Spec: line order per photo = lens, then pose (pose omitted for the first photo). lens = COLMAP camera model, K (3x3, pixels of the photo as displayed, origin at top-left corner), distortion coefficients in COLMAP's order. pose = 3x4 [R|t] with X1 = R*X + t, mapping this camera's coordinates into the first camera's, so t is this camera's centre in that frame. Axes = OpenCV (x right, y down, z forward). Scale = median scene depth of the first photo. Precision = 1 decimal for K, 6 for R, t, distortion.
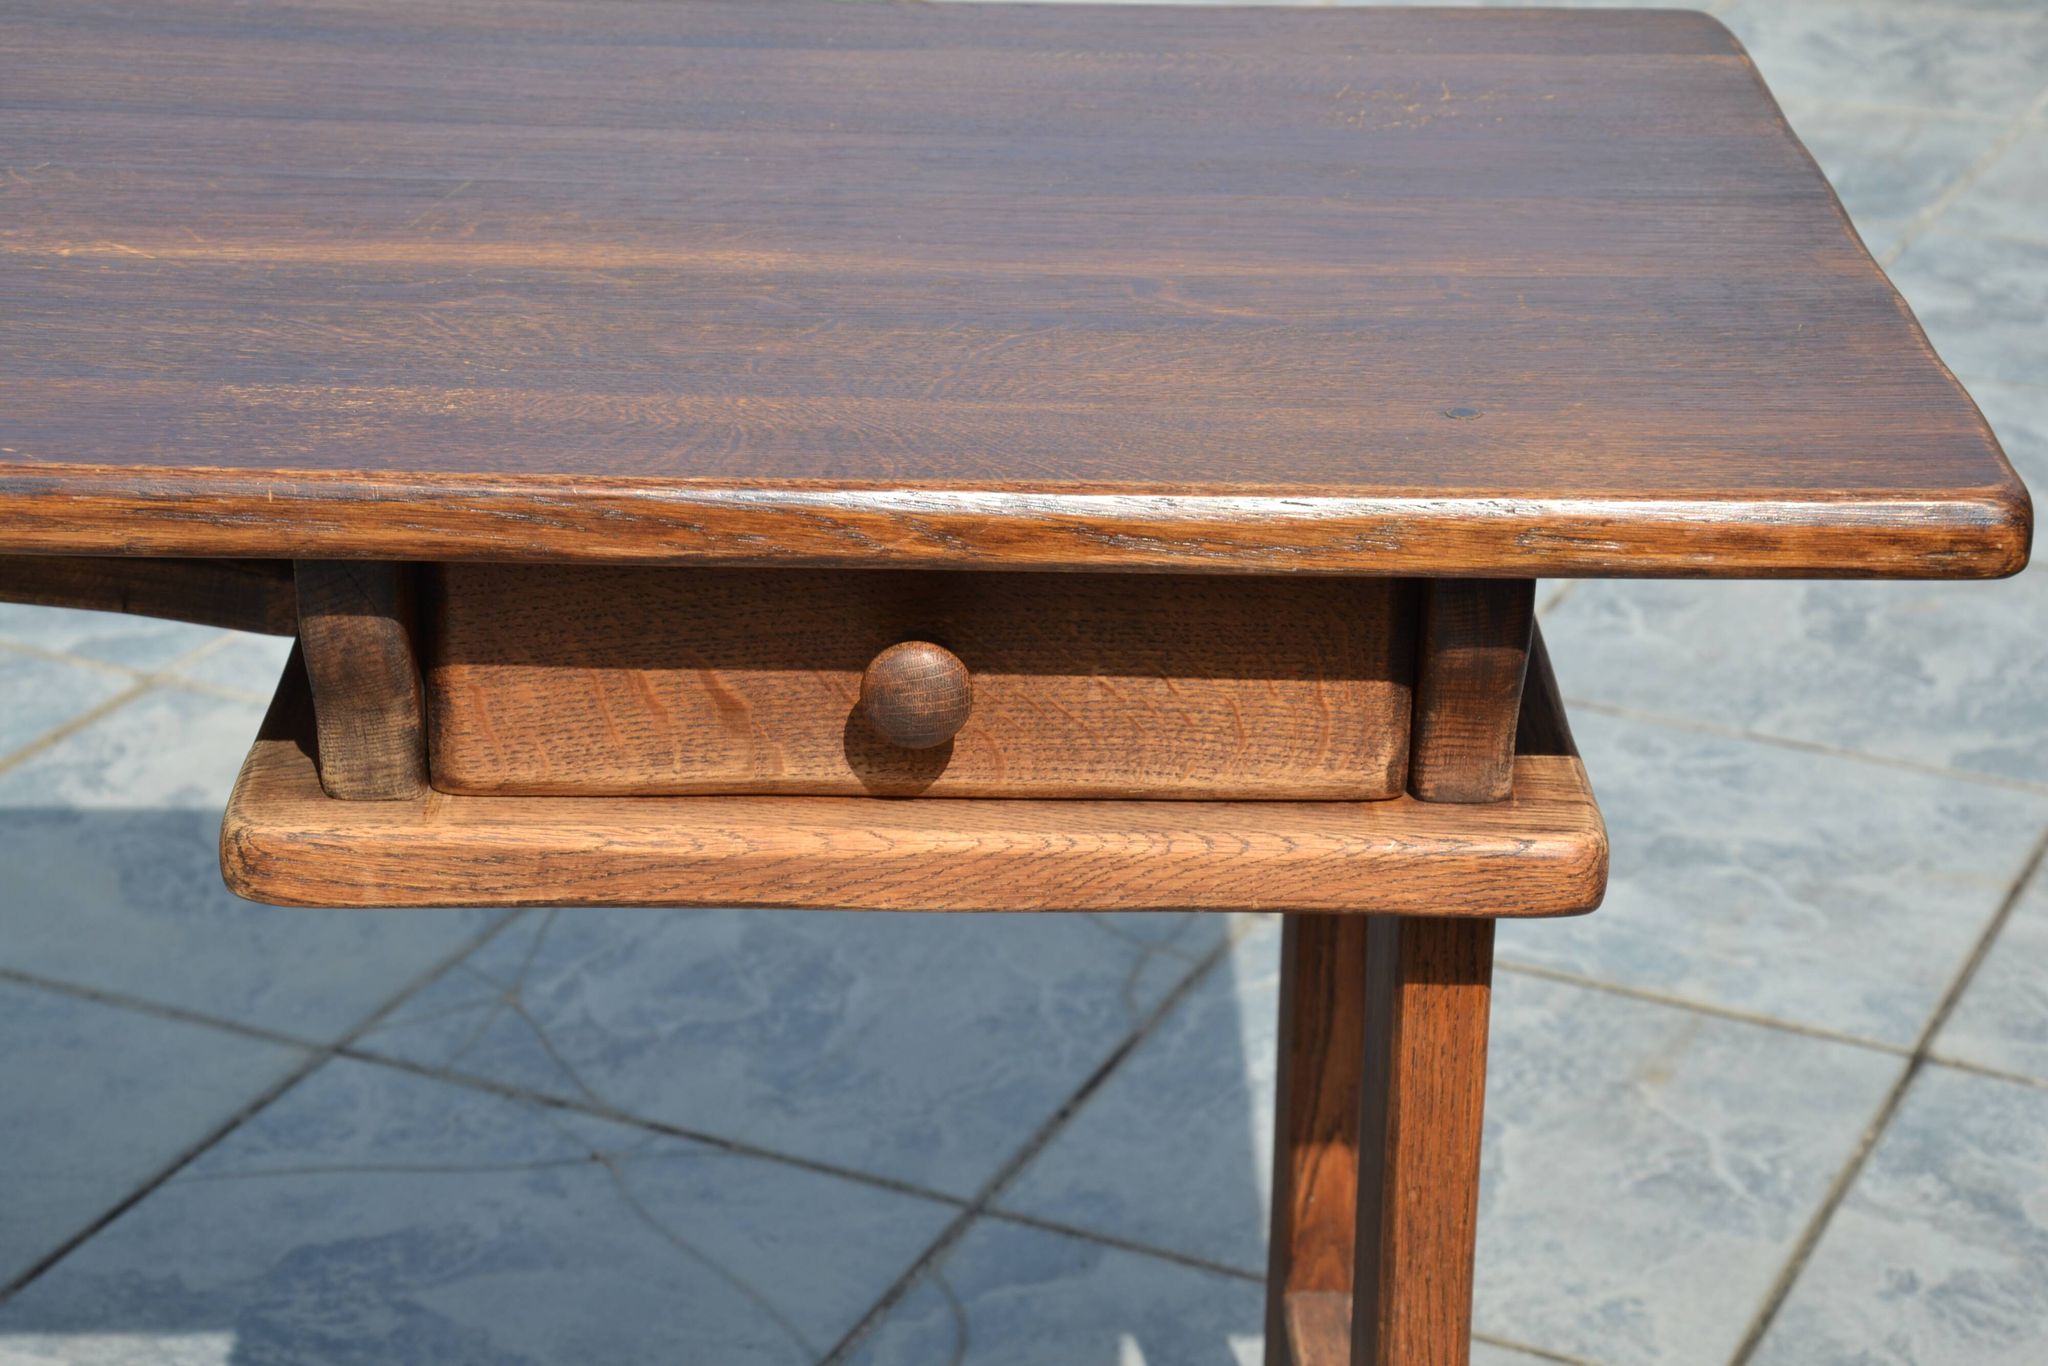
lens RADIAL K [[4255.8, 0, 1010.6], [0, 4255.8, 688.5], [0, 0, 1]] dist [0.315304, 1.271049]
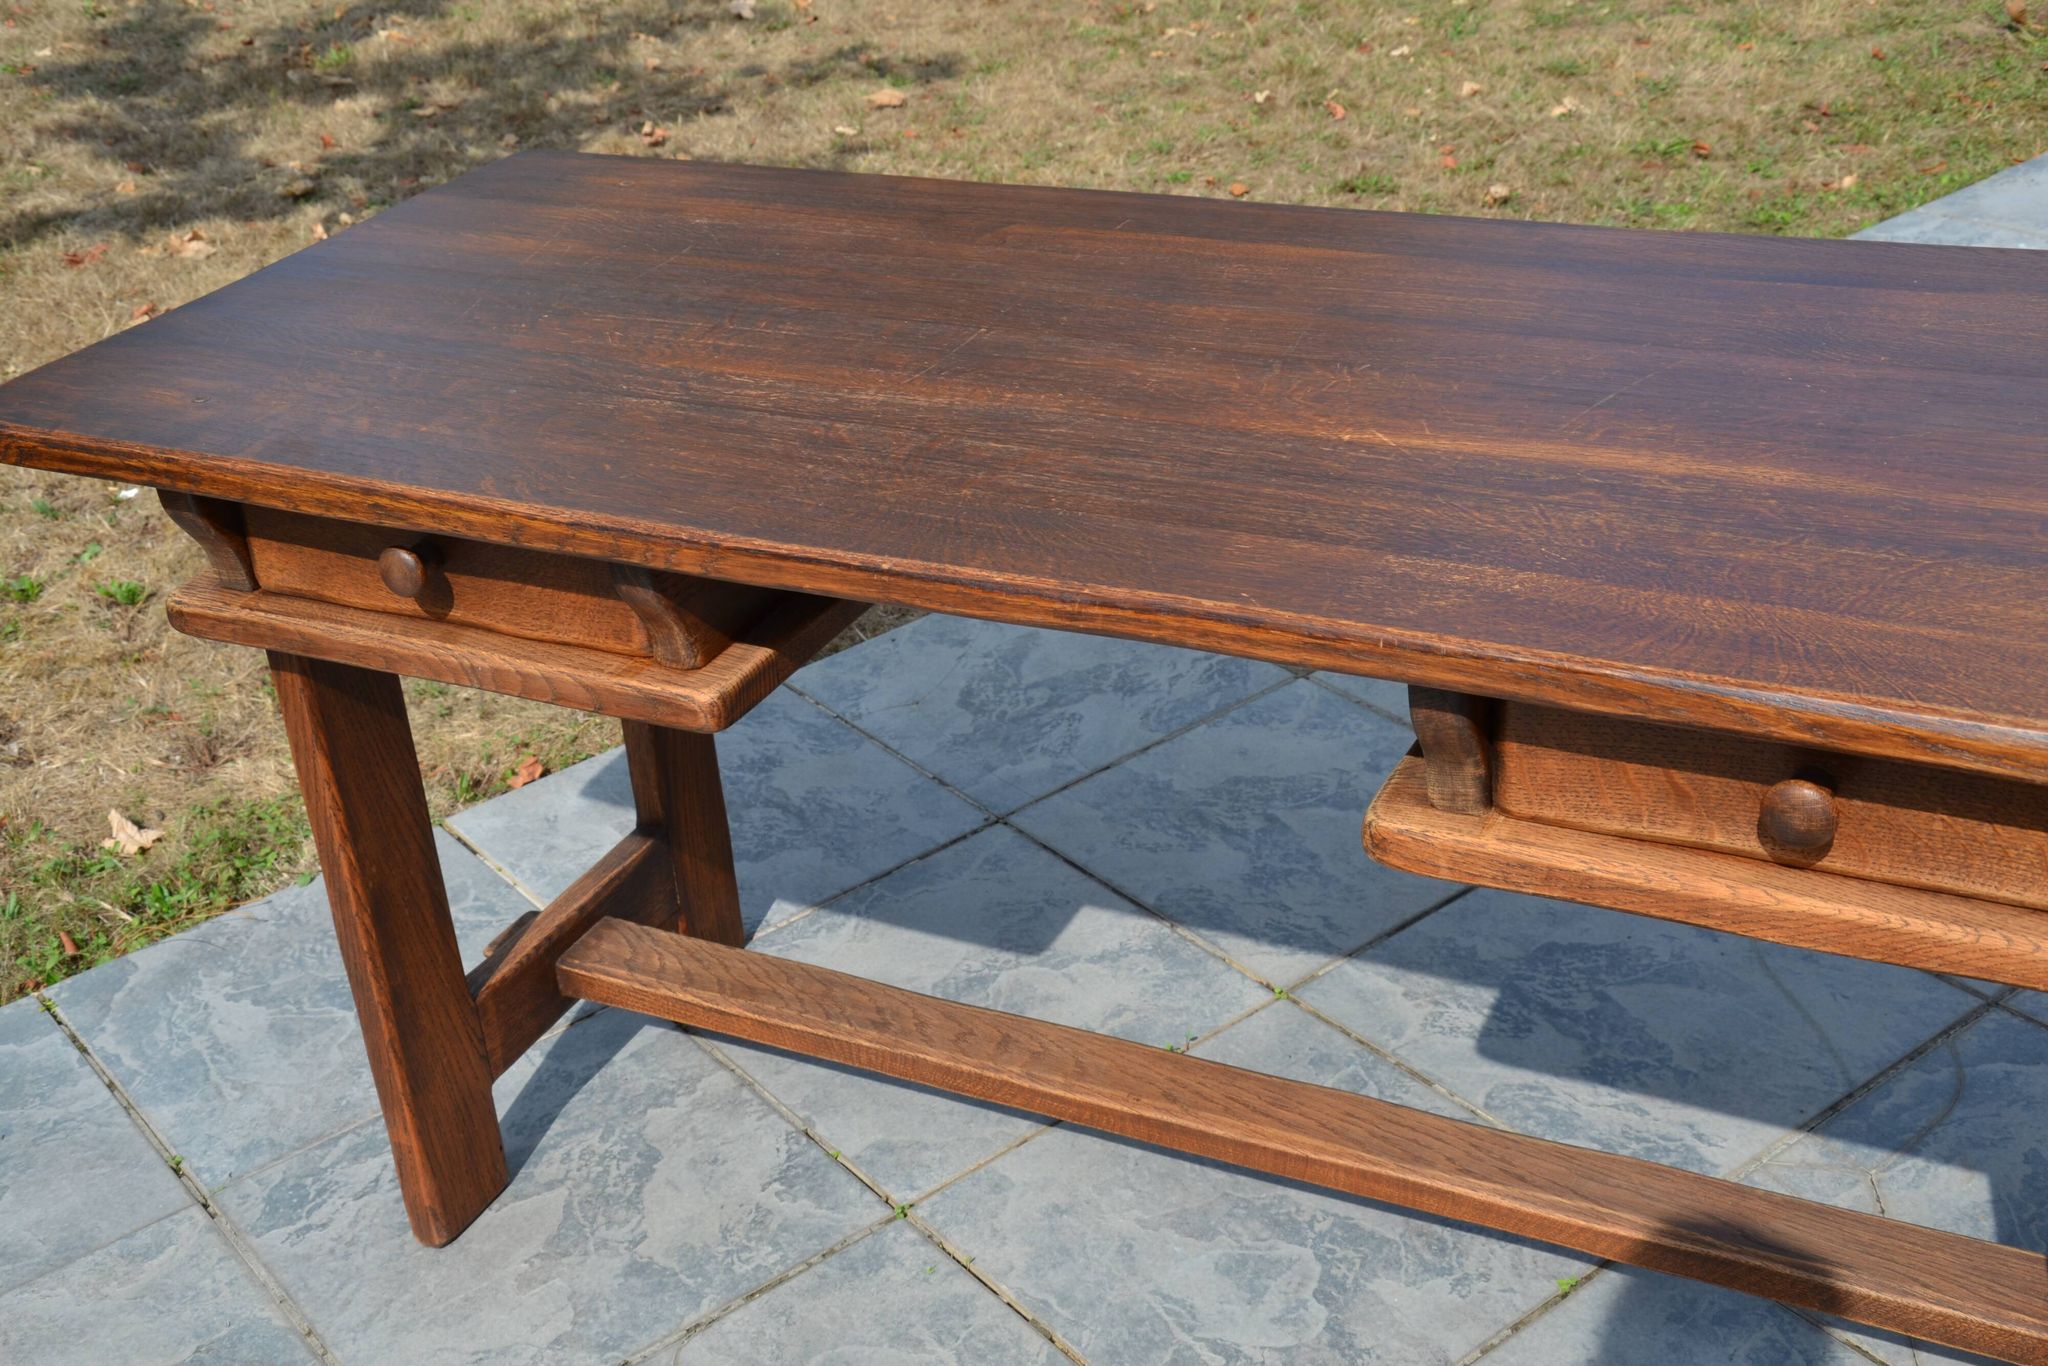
lens RADIAL K [[2478.4, 0, 1013.8], [0, 2478.4, 682.5], [0, 0, 1]] dist [0.004727, 0.358842]
pose [[0.882688, 0.137977, -0.449249, 0.109198], [-0.087094, 0.987398, 0.132134, -0.122735], [0.461819, -0.077506, 0.883581, 0.098896]]
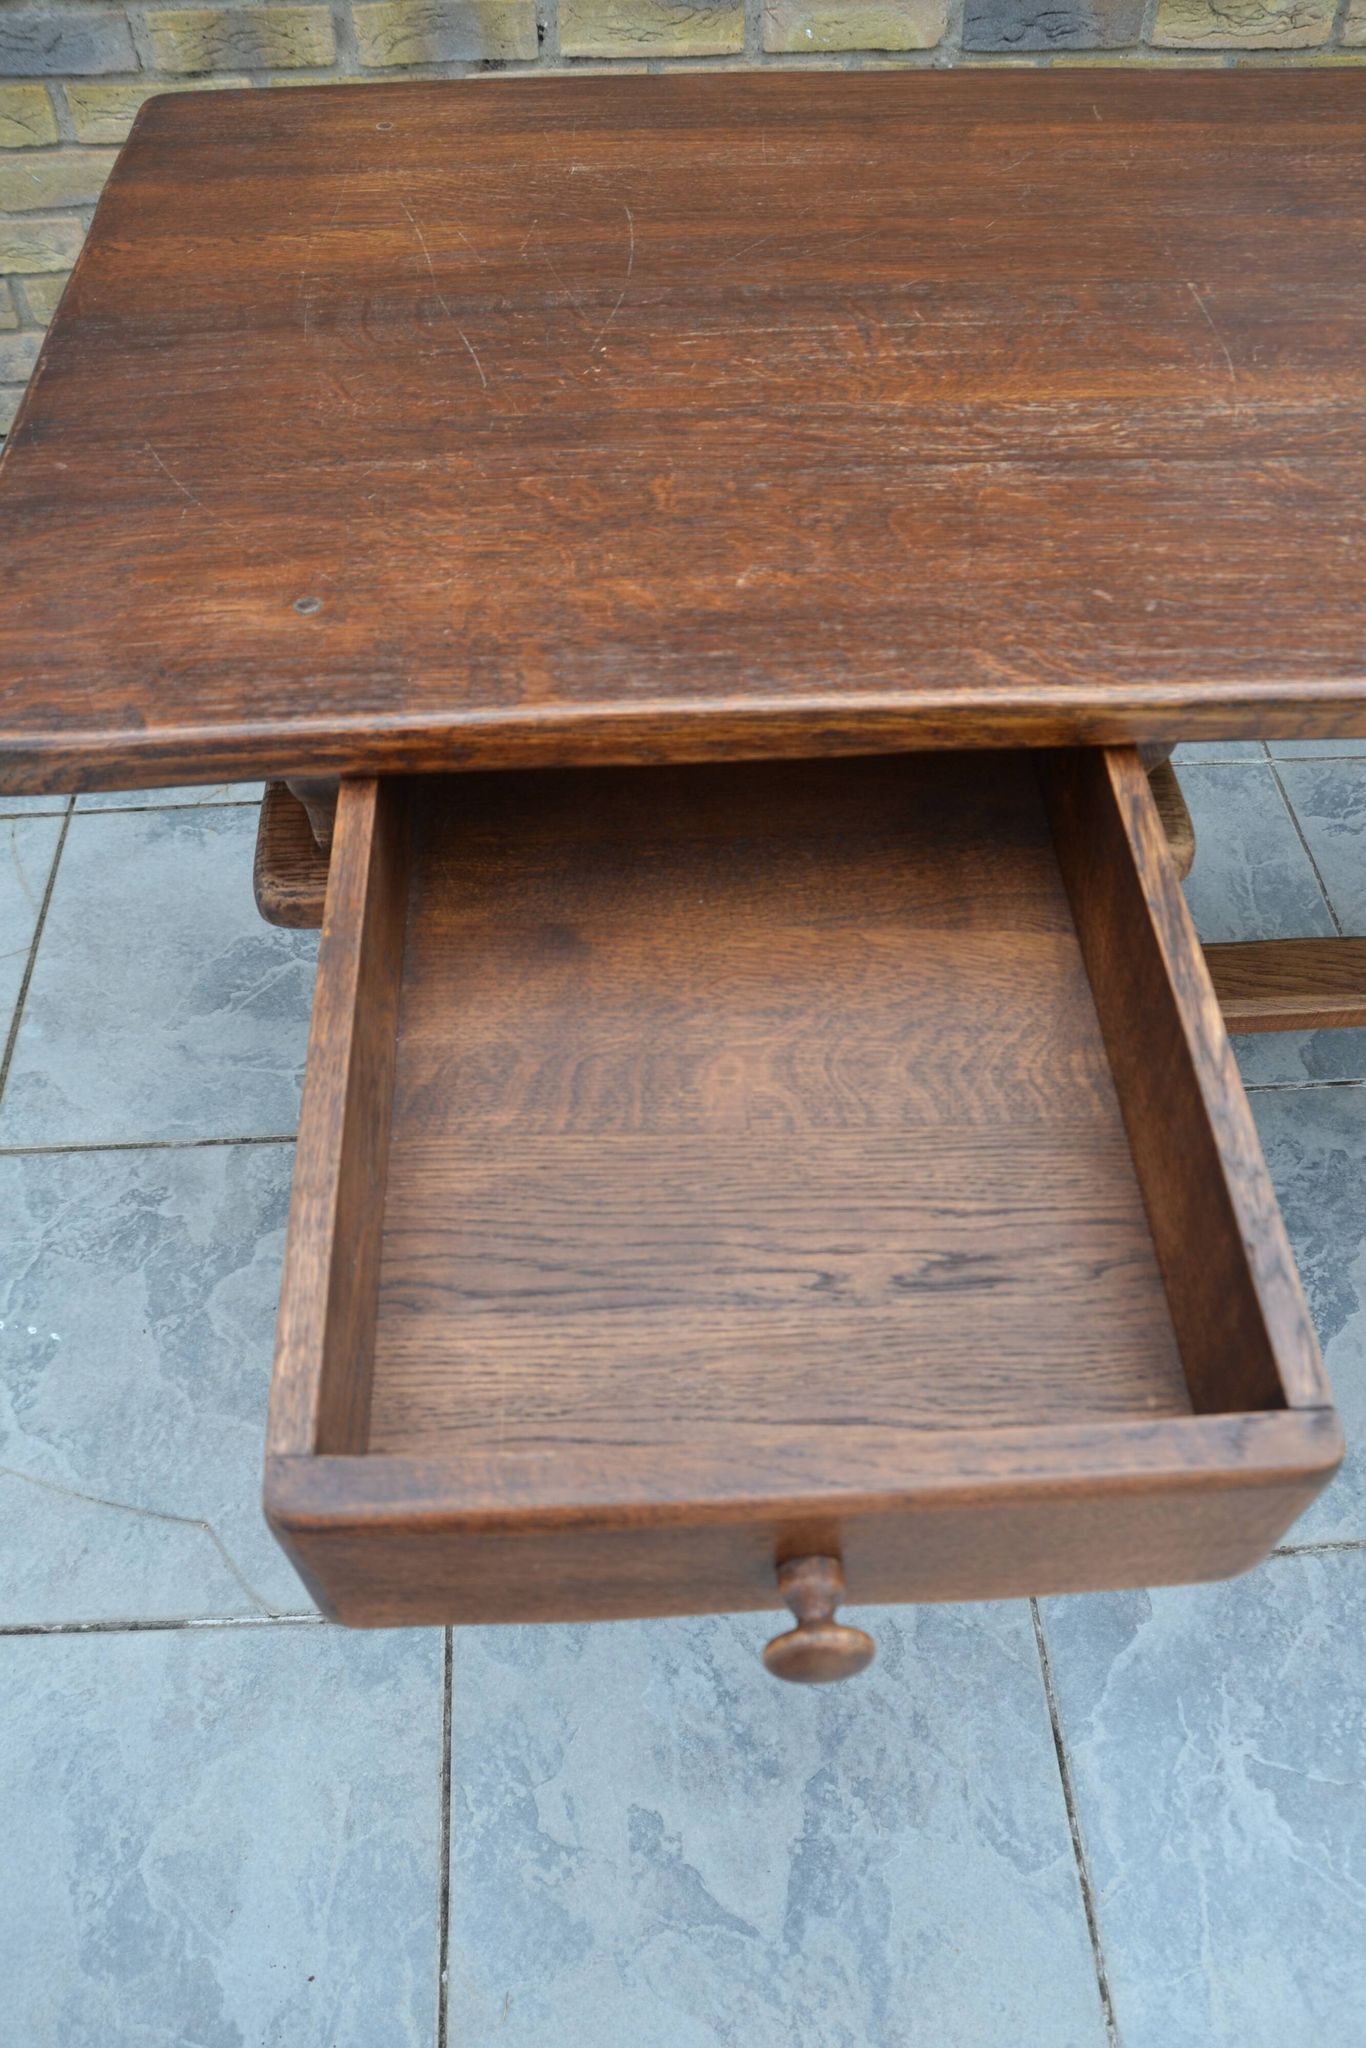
lens RADIAL K [[1633.6, 0, 704.0], [0, 1633.6, 1024.0], [0, 0, 1]] dist [-0.161838, 0.133536]
pose [[0.998093, -0.056522, 0.024795, -0.618905], [0.037116, 0.870607, 0.490577, -0.183119], [-0.049315, -0.488722, 0.871045, 0.457238]]
